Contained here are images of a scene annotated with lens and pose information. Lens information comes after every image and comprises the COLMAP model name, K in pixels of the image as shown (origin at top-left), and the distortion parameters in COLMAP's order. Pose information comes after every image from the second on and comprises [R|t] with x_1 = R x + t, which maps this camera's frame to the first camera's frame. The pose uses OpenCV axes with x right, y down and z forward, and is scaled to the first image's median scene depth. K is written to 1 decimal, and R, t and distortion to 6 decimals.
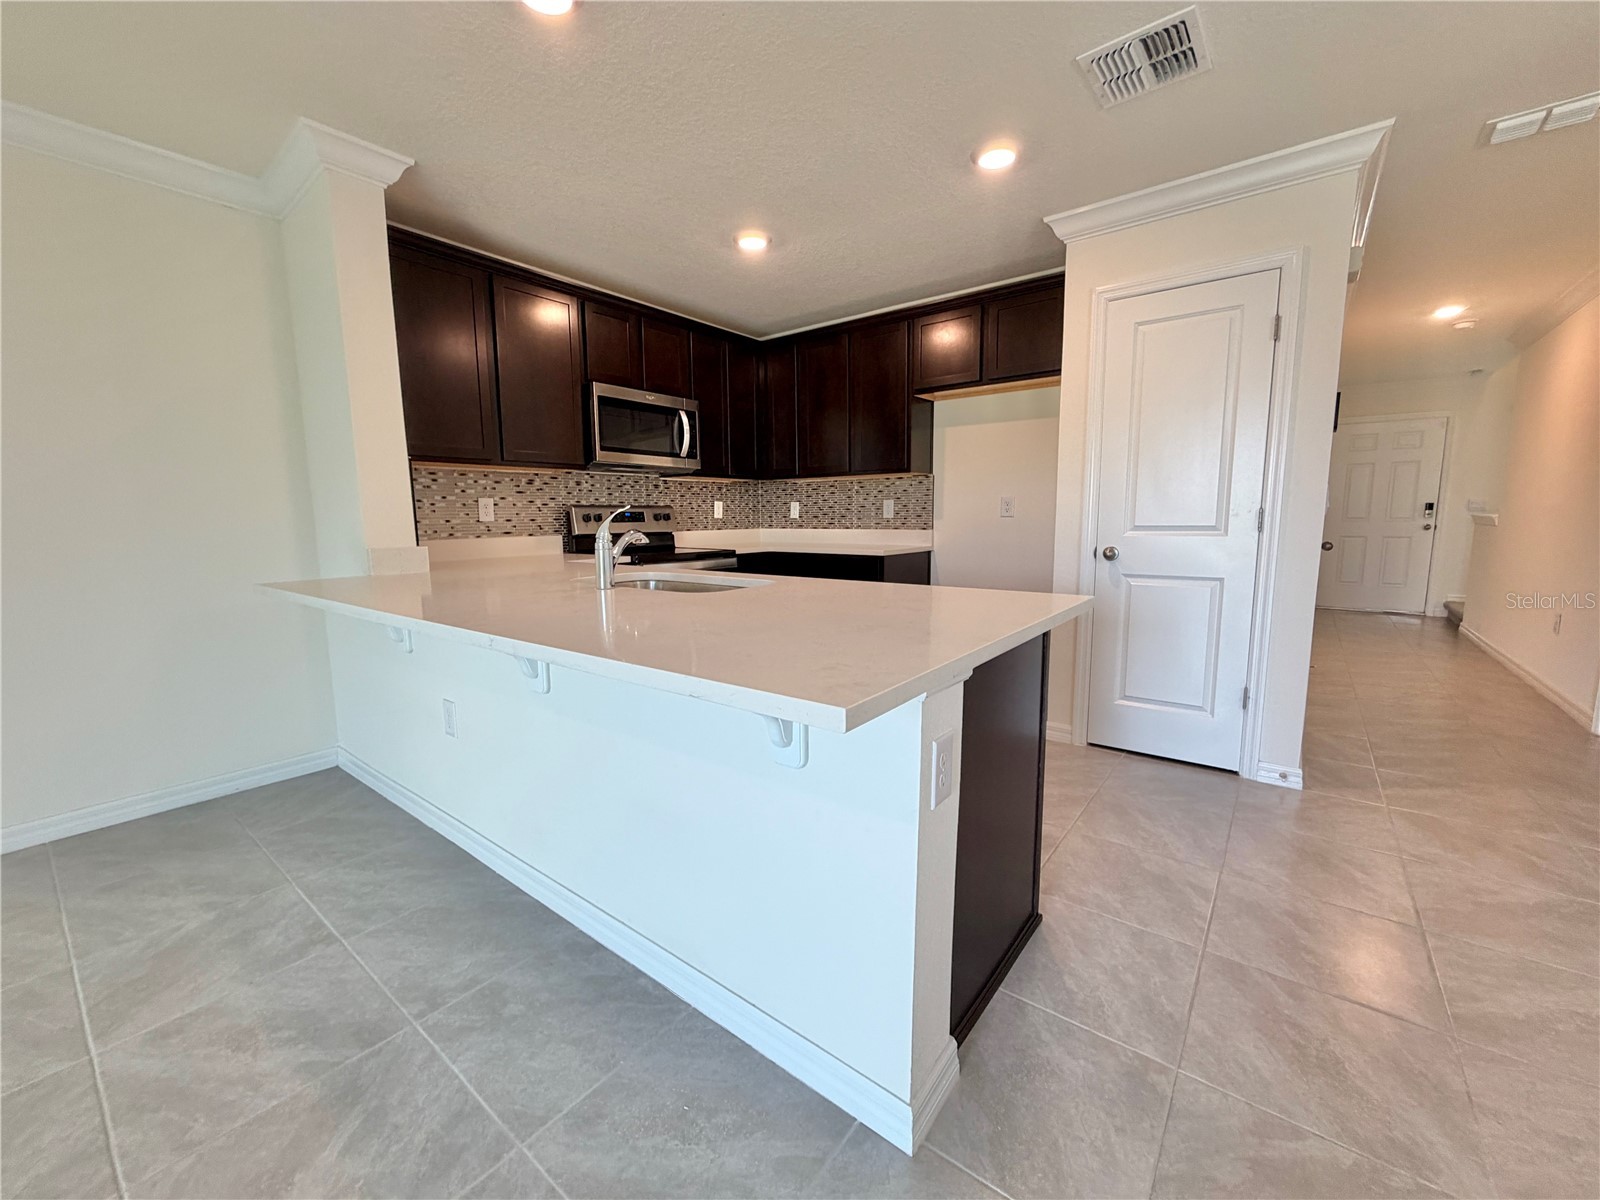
lens RADIAL K [[638.0, 0, 794.9], [0, 638.0, 598.6], [0, 0, 1]] dist [-0.000255, 0.000051]
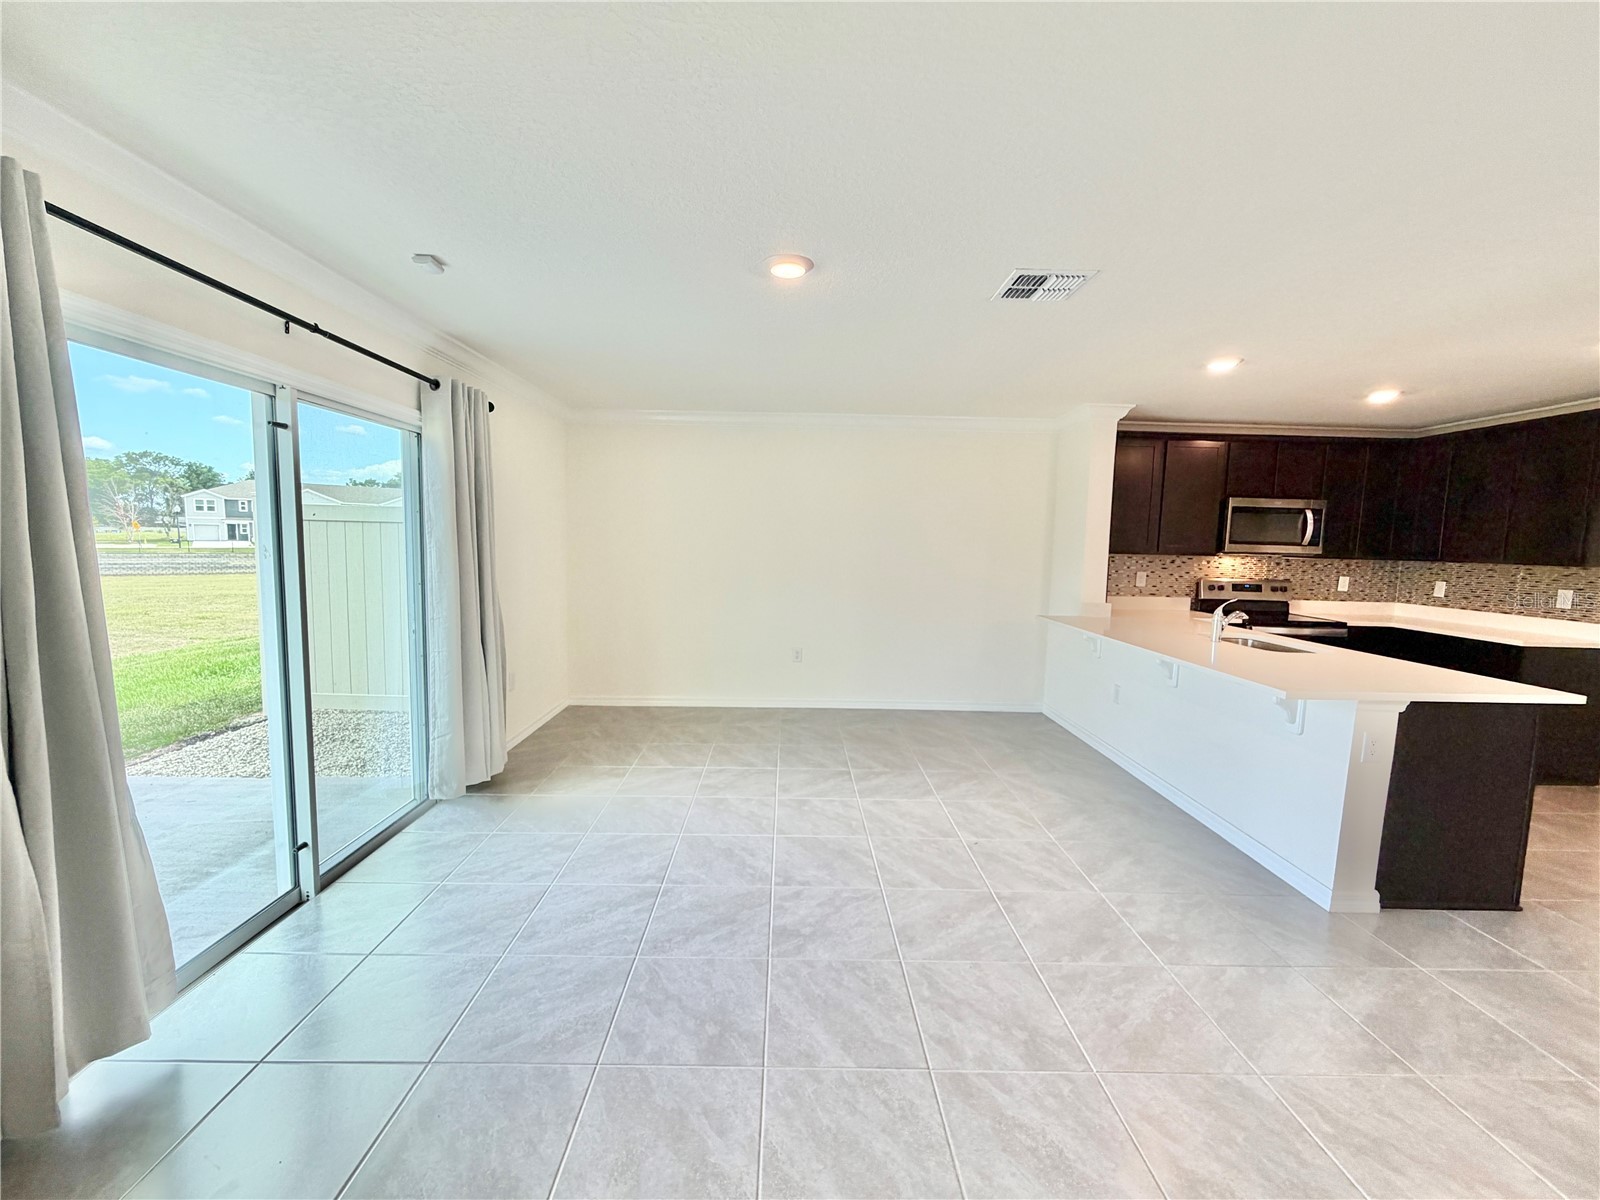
lens RADIAL K [[638.8, 0, 795.0], [0, 638.8, 599.6], [0, 0, 1]] dist [-0.001132, 0.000226]
pose [[0.625396, 0.098373, -0.774081, 0.206309], [-0.130752, 0.991207, 0.020329, -0.008047], [0.769275, 0.088499, 0.632760, -0.641802]]
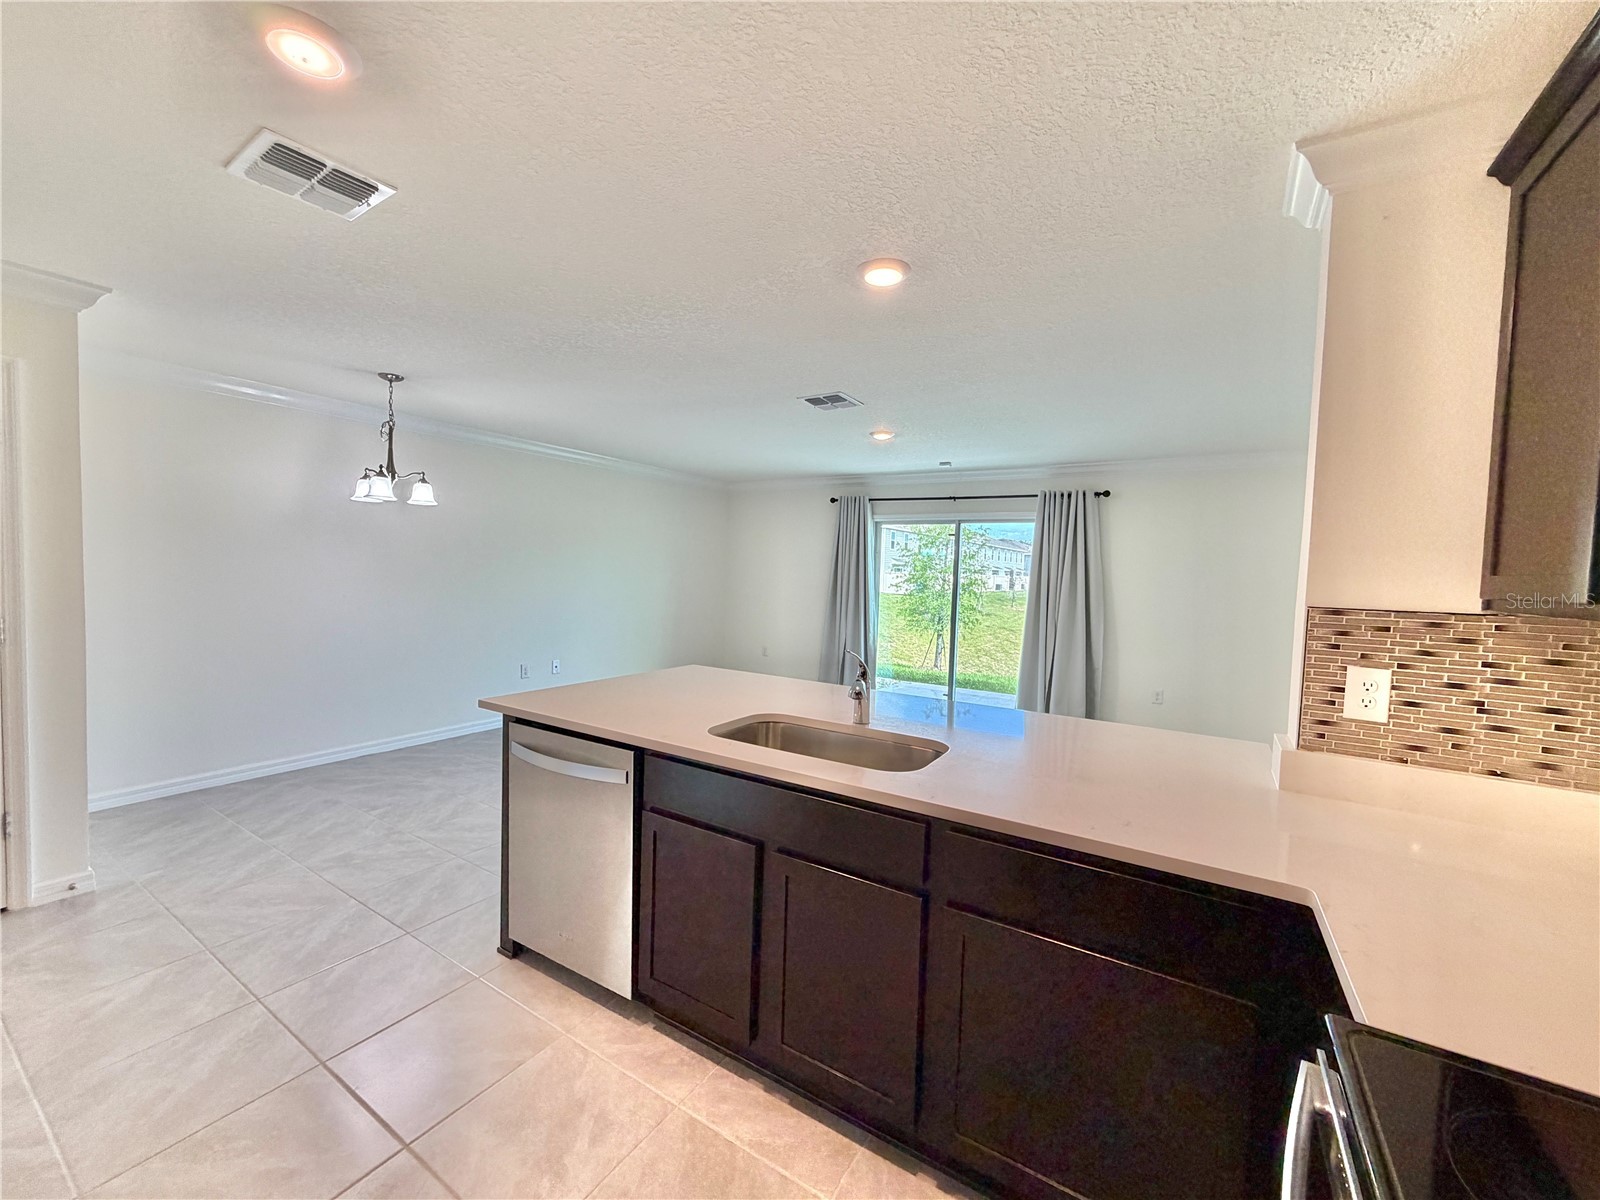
lens RADIAL K [[640.3, 0, 795.0], [0, 640.3, 599.7], [0, 0, 1]] dist [-0.000922, -0.000083]
pose [[-0.994706, -0.018872, -0.101011, -0.035623], [-0.036716, 0.983374, 0.177843, -0.230164], [0.095975, 0.180610, -0.978861, 1.117003]]
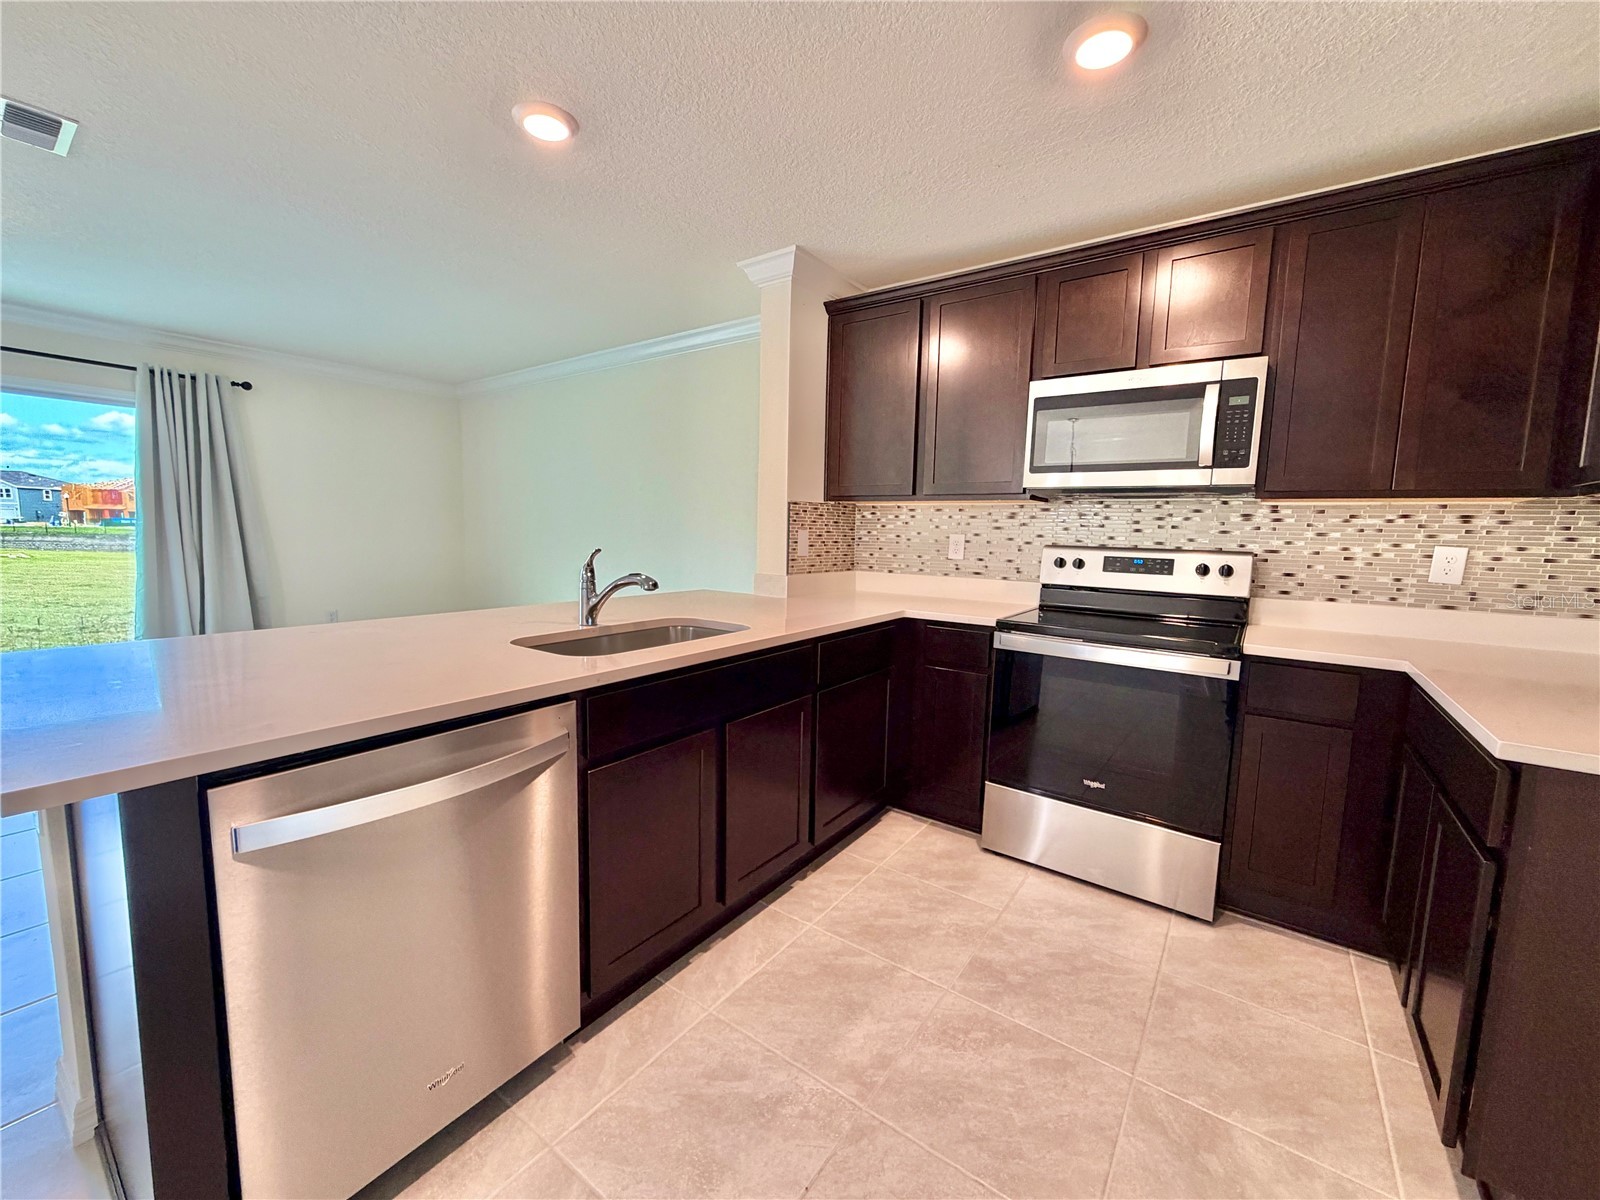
lens RADIAL K [[638.8, 0, 795.0], [0, 638.8, 599.6], [0, 0, 1]] dist [-0.001132, 0.000226]
pose [[0.035116, 0.120457, -0.992097, 0.424861], [-0.154322, 0.981456, 0.113702, -0.128051], [0.987396, 0.149110, 0.053054, 0.700625]]
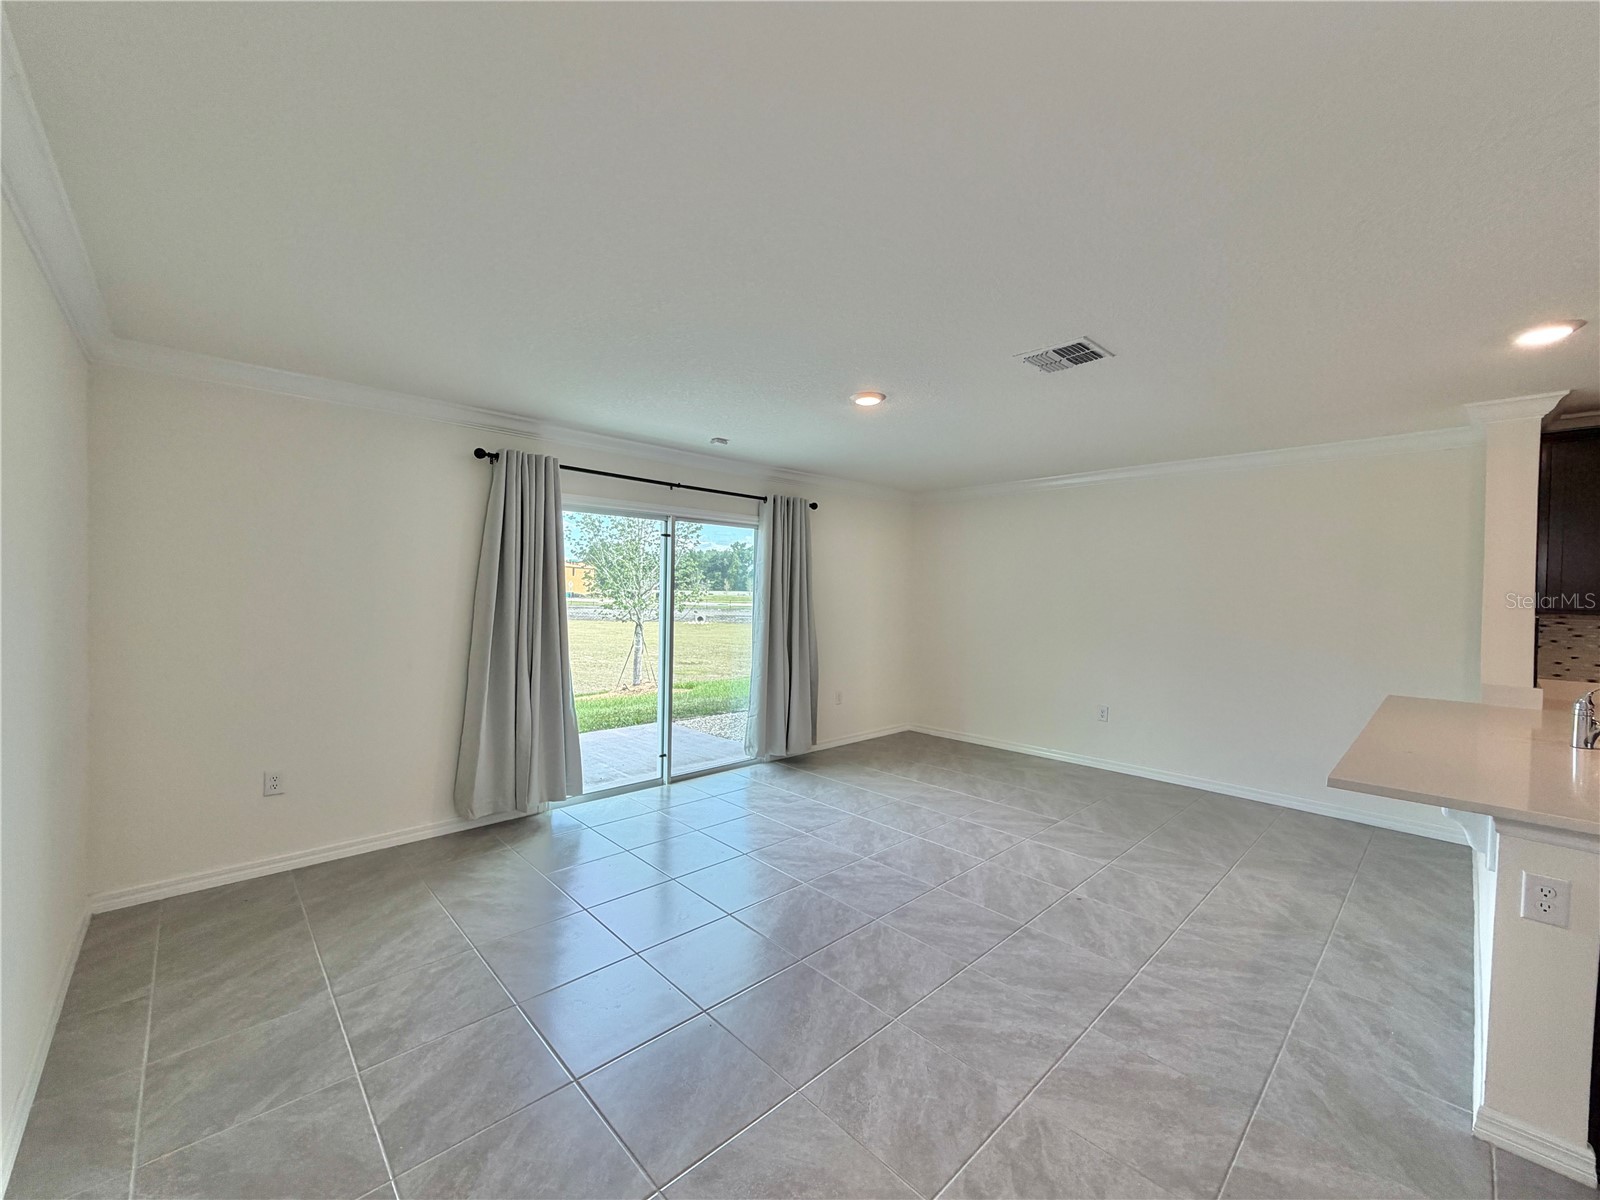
lens RADIAL K [[638.0, 0, 794.9], [0, 638.0, 598.6], [0, 0, 1]] dist [-0.000255, 0.000051]
pose [[-0.149102, 0.021495, -0.988588, 0.610878], [-0.145916, 0.988340, 0.043497, -0.071522], [0.977997, 0.150736, -0.144227, -0.179678]]
